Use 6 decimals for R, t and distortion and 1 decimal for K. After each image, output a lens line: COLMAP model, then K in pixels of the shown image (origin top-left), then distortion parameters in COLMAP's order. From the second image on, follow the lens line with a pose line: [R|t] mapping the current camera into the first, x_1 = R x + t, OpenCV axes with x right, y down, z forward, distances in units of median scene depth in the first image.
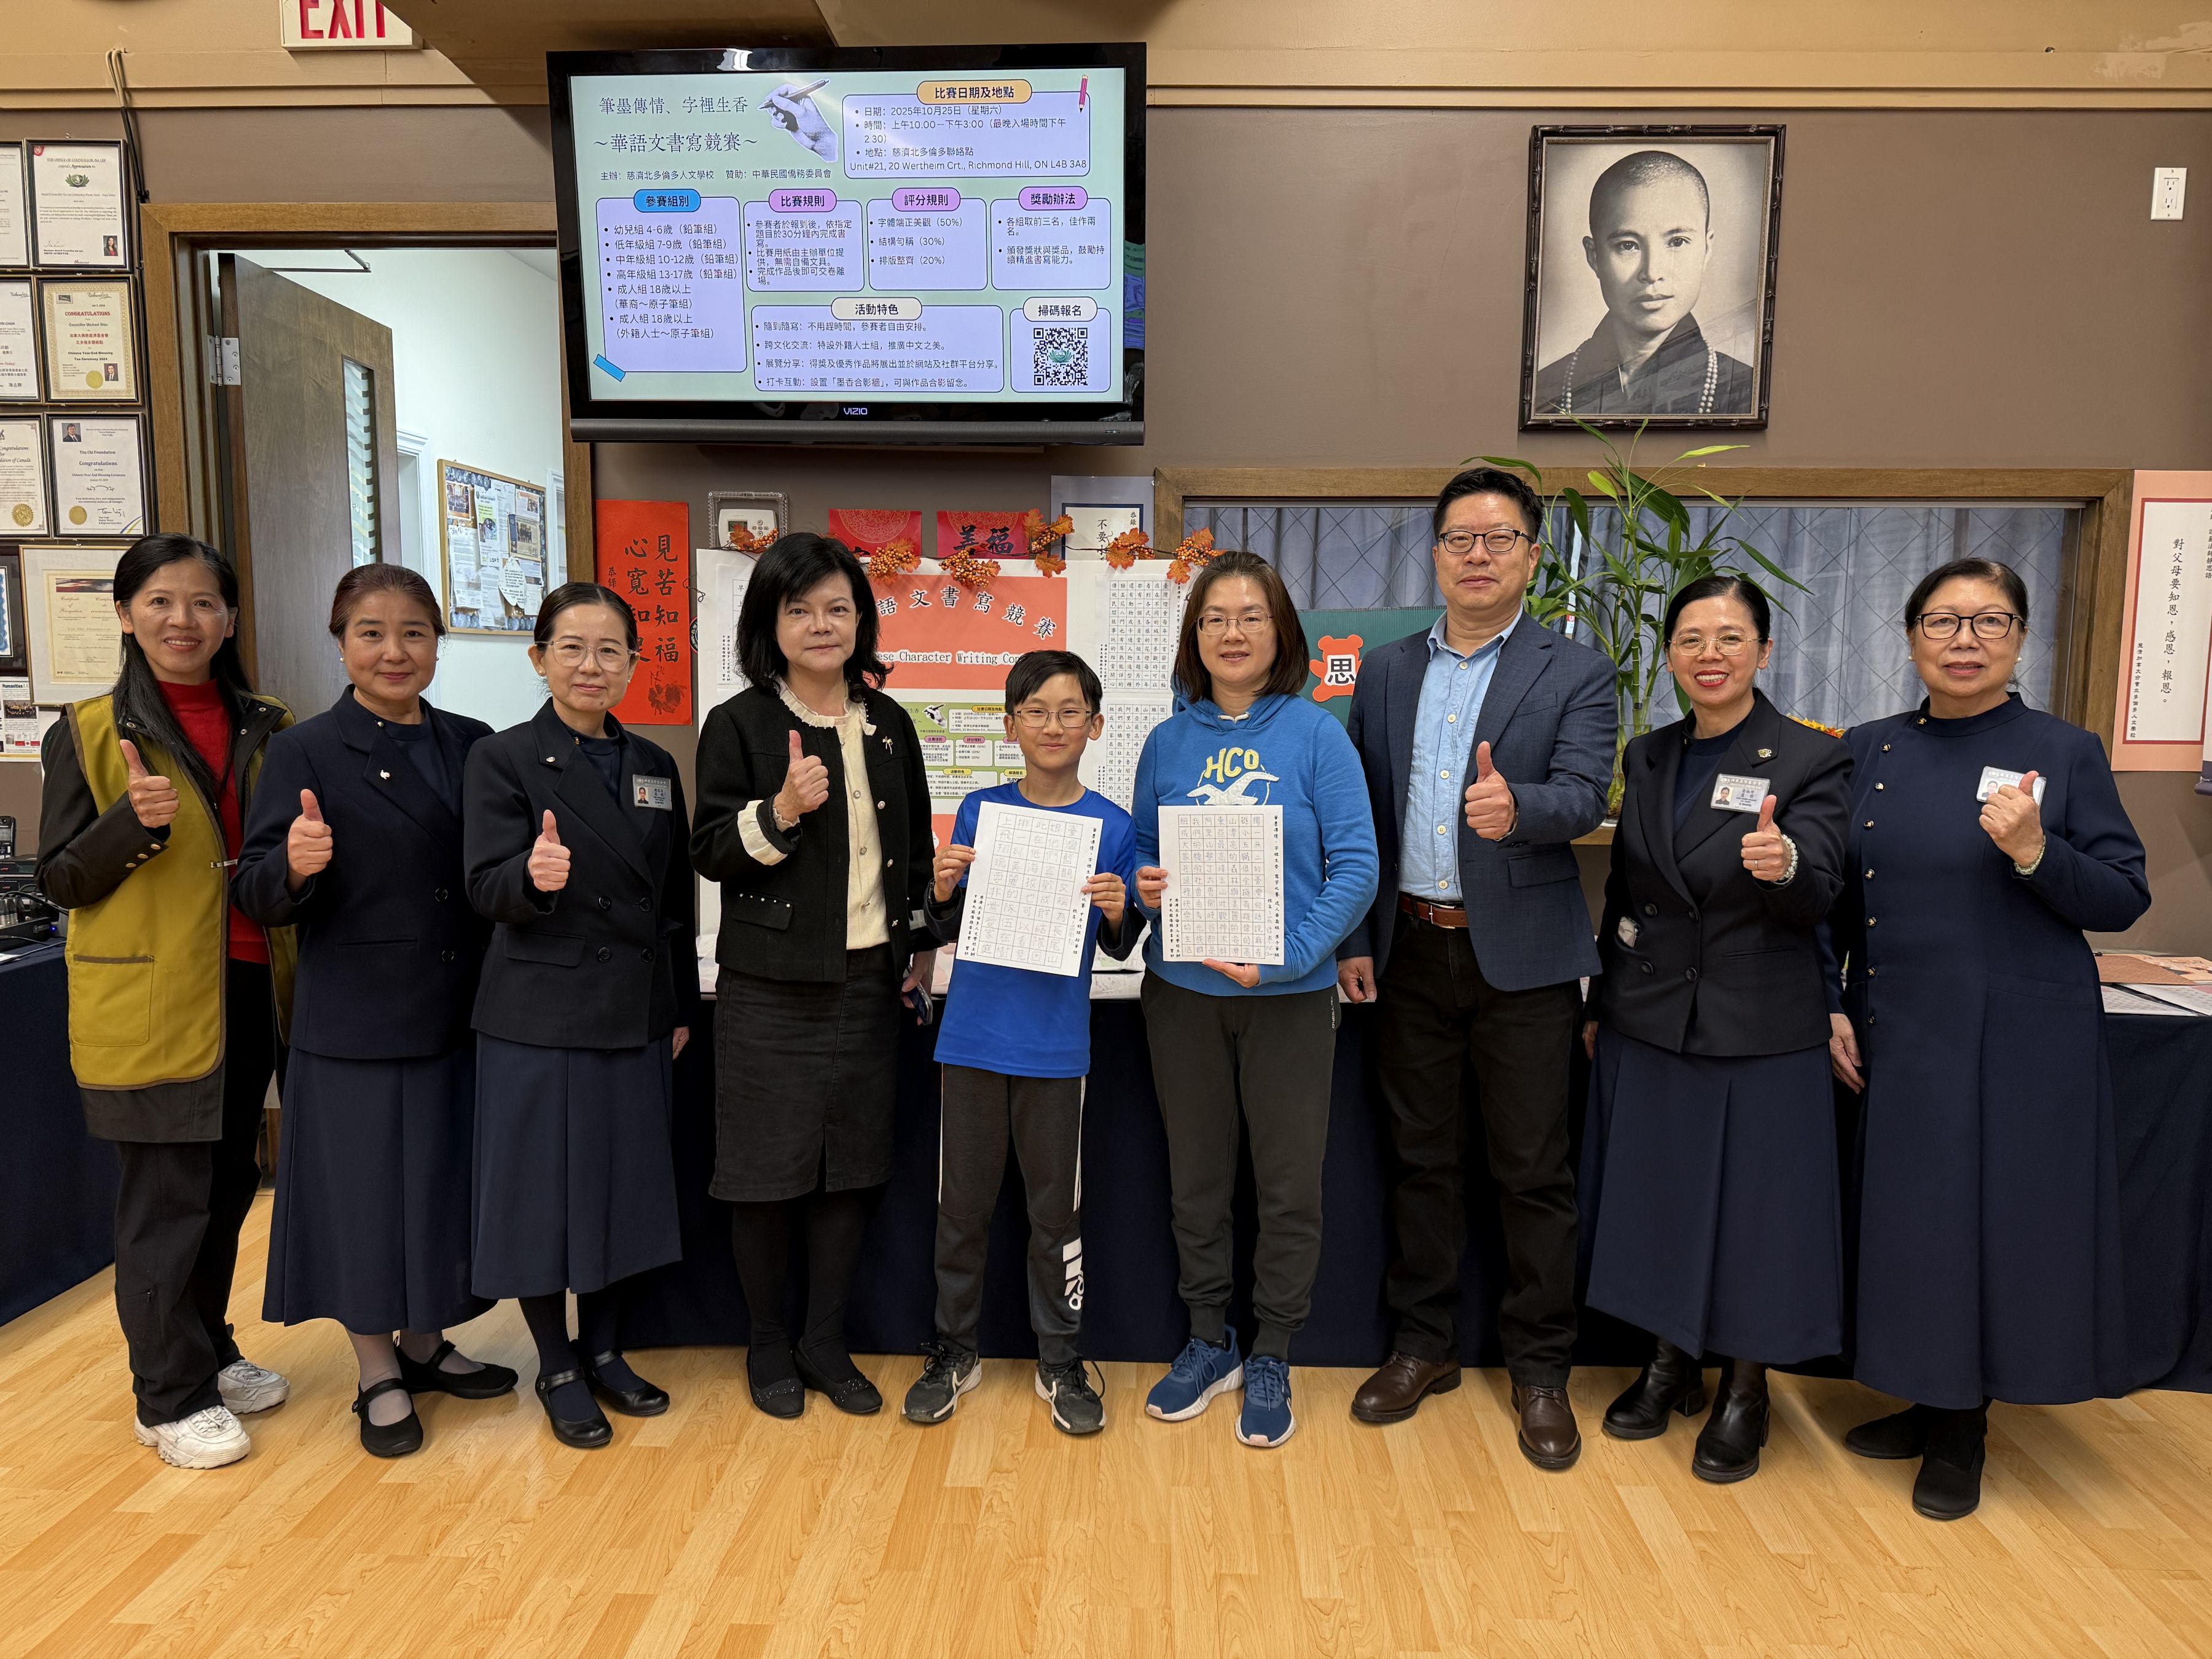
lens RADIAL K [[1546.6, 0, 1106.0], [0, 1546.6, 829.5], [0, 0, 1]] dist [0.011464, -0.005127]
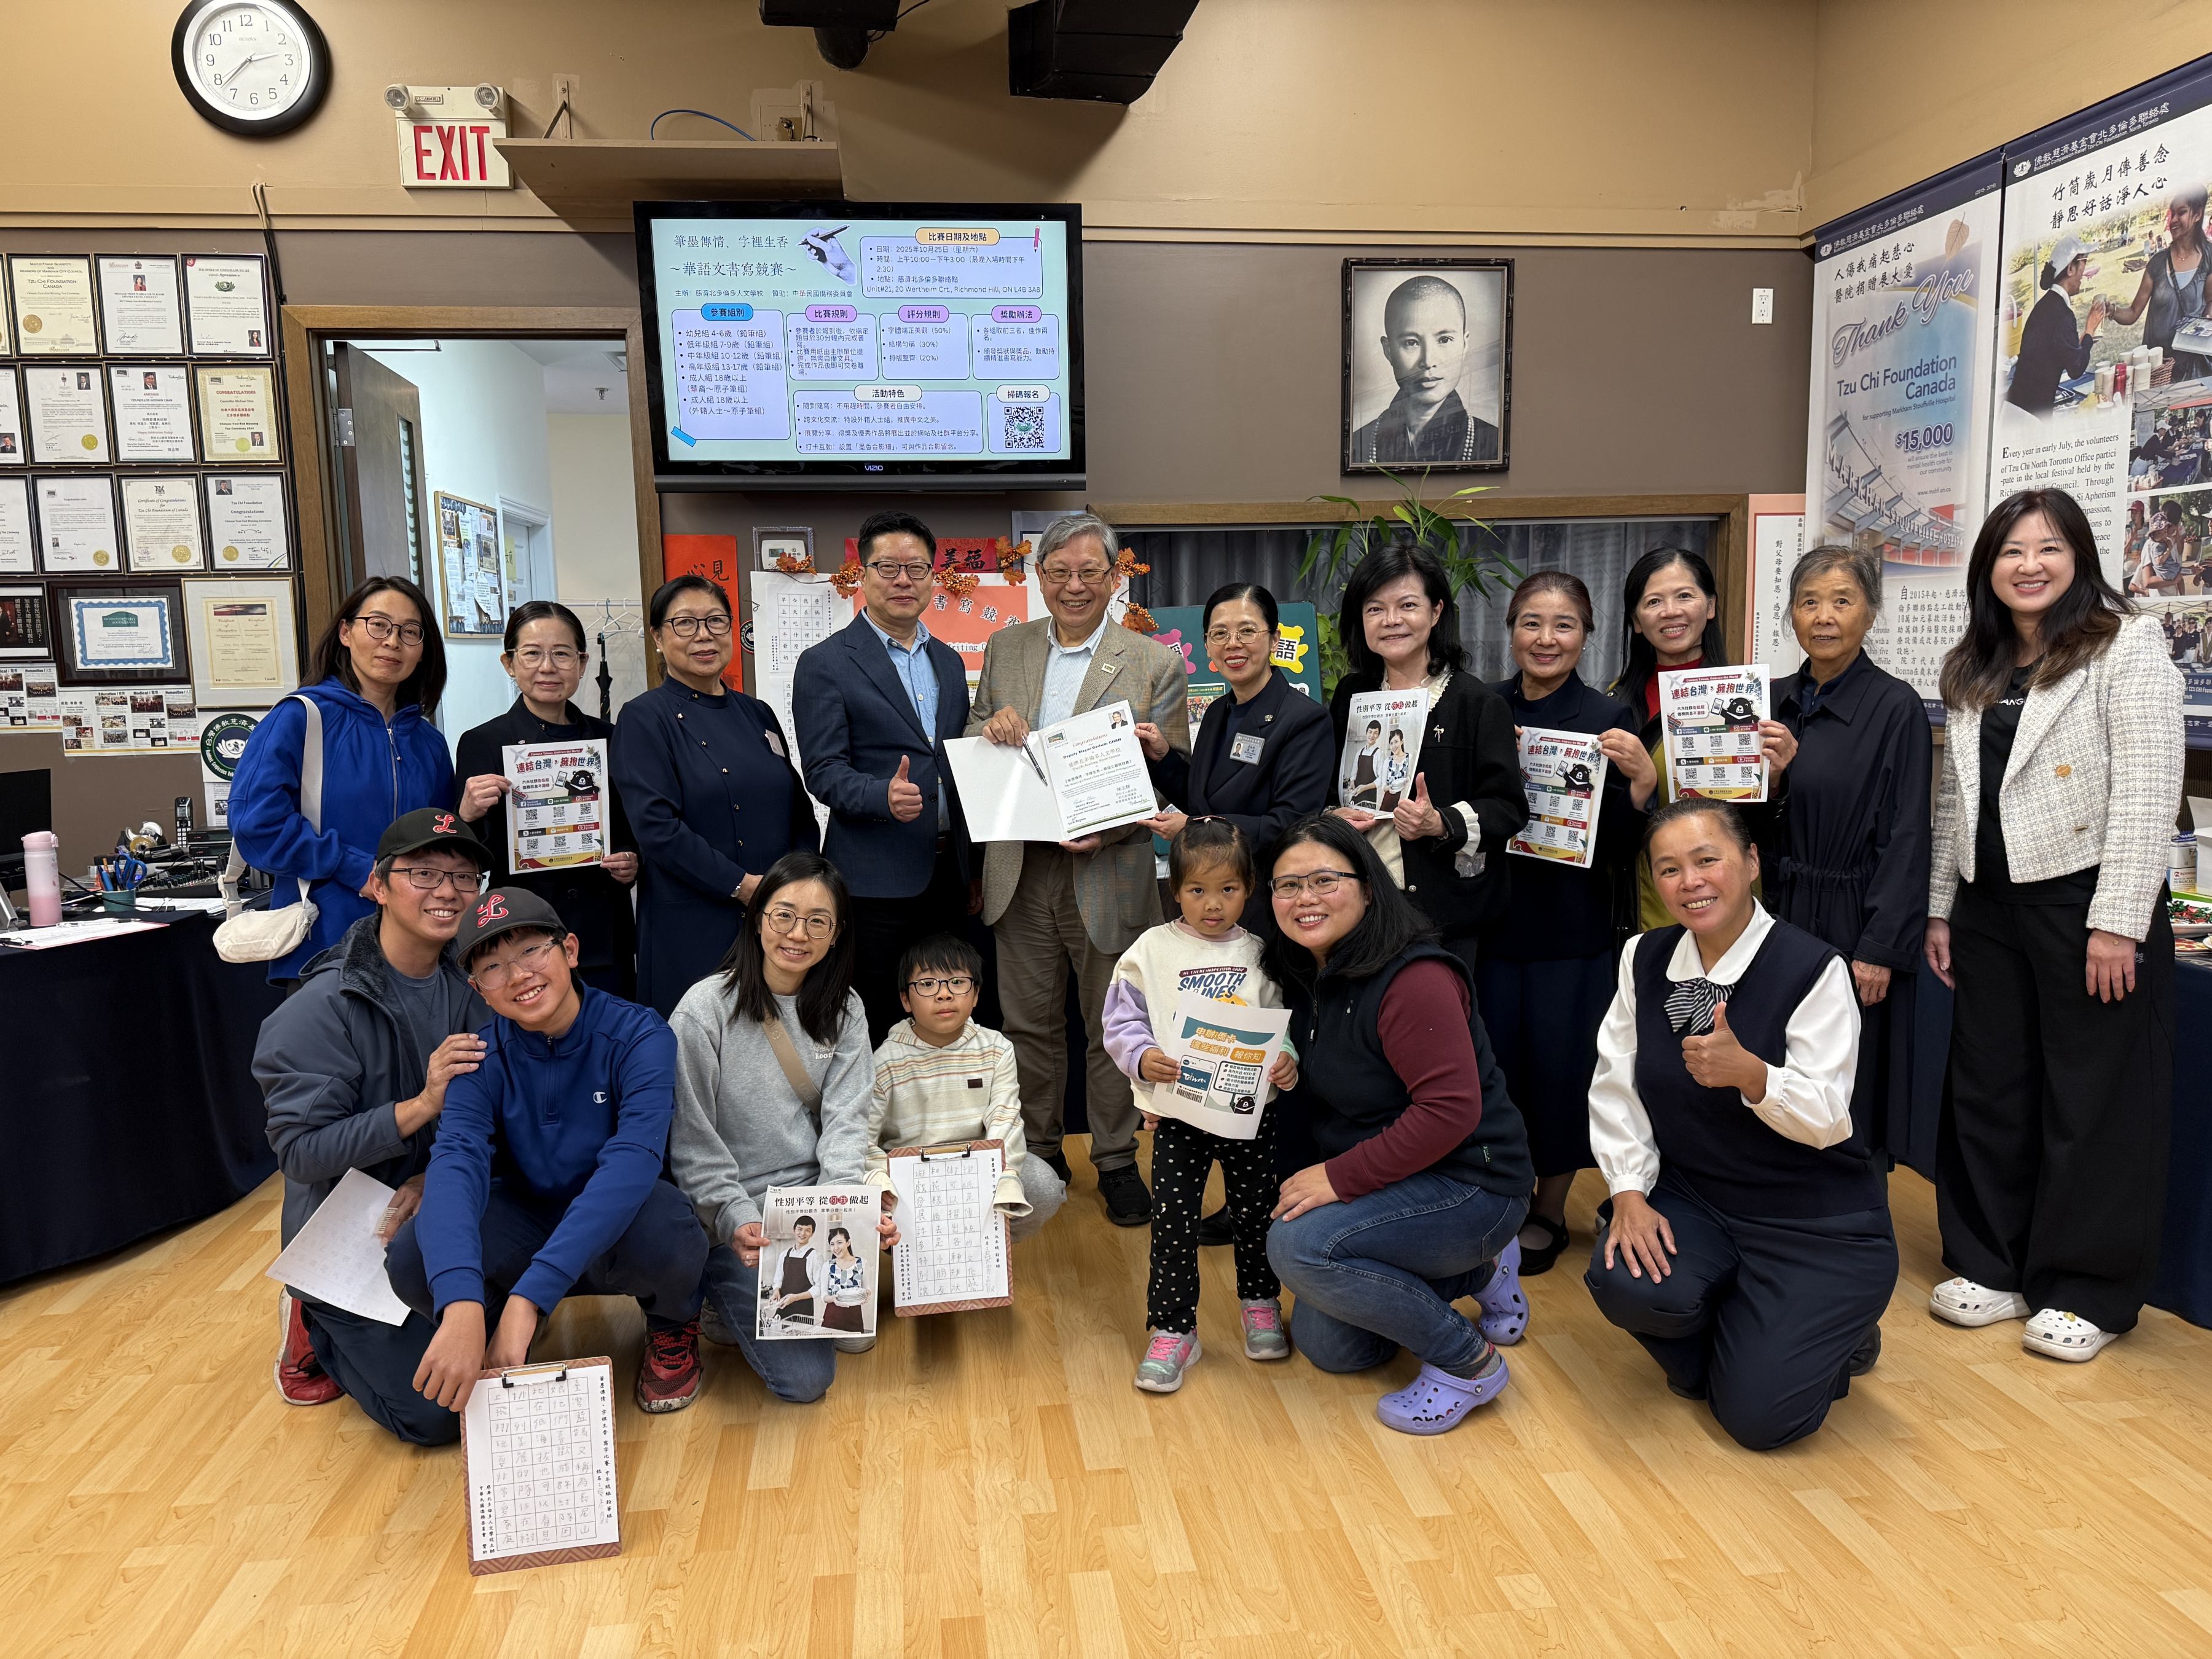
lens RADIAL K [[1561.8, 0, 1091.3], [0, 1561.8, 830.9], [0, 0, 1]] dist [0.060410, -0.082563]
pose [[0.986771, -0.047521, 0.155000, -0.201822], [0.045541, 0.998829, 0.016303, 0.033315], [-0.155593, -0.009028, 0.987780, -0.389040]]
